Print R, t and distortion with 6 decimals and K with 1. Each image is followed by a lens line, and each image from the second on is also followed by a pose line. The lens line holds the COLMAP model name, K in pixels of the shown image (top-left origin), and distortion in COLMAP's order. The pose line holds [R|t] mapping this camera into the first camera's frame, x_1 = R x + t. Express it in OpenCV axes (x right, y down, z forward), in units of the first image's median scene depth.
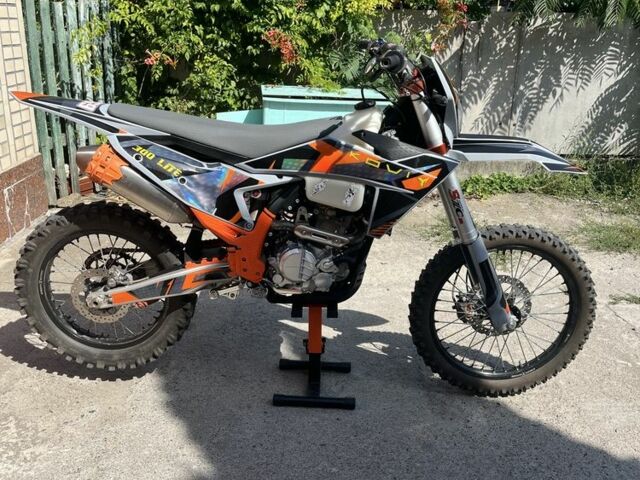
lens RADIAL K [[649.9, 0, 316.4], [0, 649.9, 240.6], [0, 0, 1]] dist [0.067800, 0.000000]
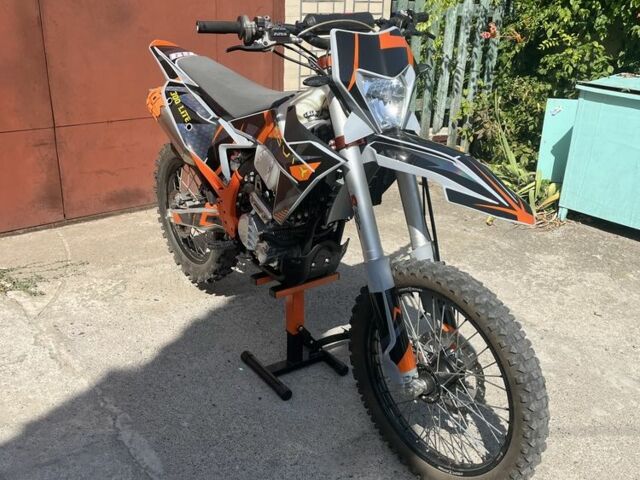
lens RADIAL K [[649.9, 0, 316.9], [0, 649.9, 239.9], [0, 0, 1]] dist [0.067800, 0.000000]
pose [[0.603743, 0.291842, -0.741837, 0.808960], [-0.269203, 0.950552, 0.154860, -0.138089], [0.750349, 0.106209, 0.652454, 0.438203]]
